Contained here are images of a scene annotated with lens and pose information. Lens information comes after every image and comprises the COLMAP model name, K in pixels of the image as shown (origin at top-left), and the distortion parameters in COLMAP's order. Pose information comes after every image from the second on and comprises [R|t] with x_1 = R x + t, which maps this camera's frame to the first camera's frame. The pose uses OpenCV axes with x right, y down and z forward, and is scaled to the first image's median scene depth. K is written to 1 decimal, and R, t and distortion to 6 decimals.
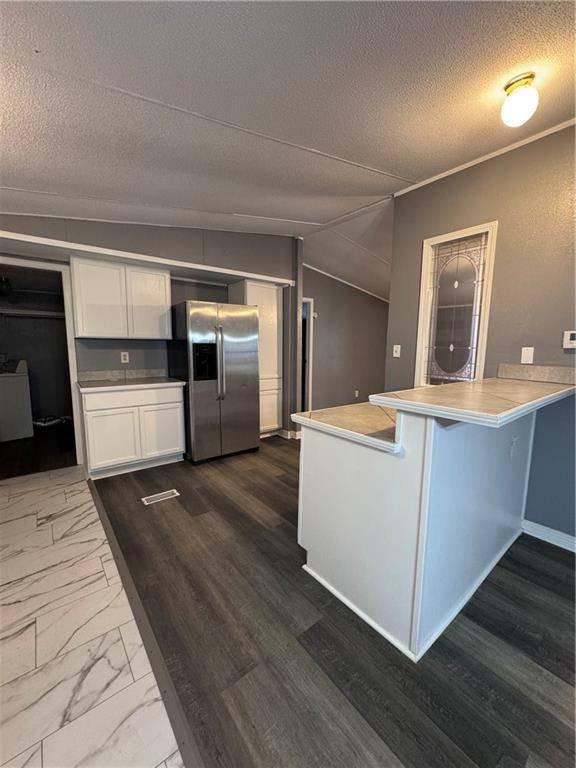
lens RADIAL K [[307.4, 0, 289.0], [0, 307.4, 383.5], [0, 0, 1]] dist [-0.004422, 0.000712]
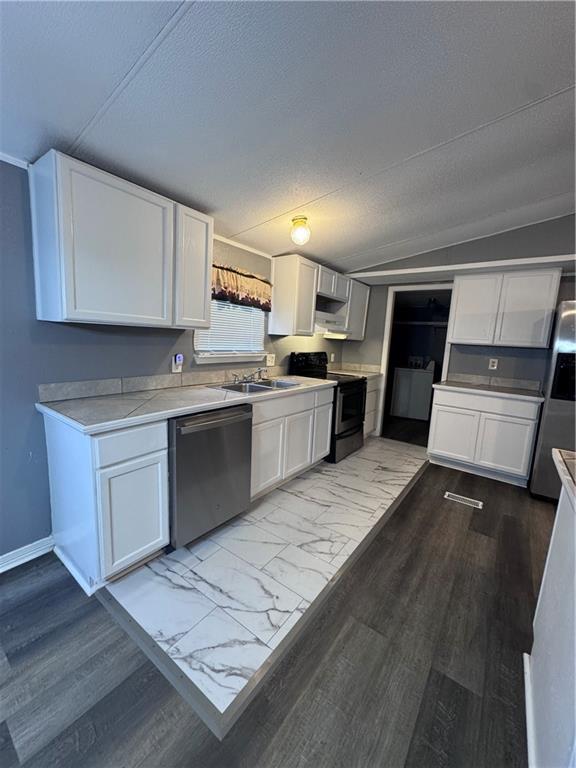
lens RADIAL K [[307.4, 0, 286.6], [0, 307.4, 384.1], [0, 0, 1]] dist [-0.004422, 0.000712]
pose [[0.250667, 0.142870, -0.957473, 0.358714], [-0.170246, 0.980141, 0.101683, -0.010444], [0.952986, 0.137517, 0.270012, 0.118891]]
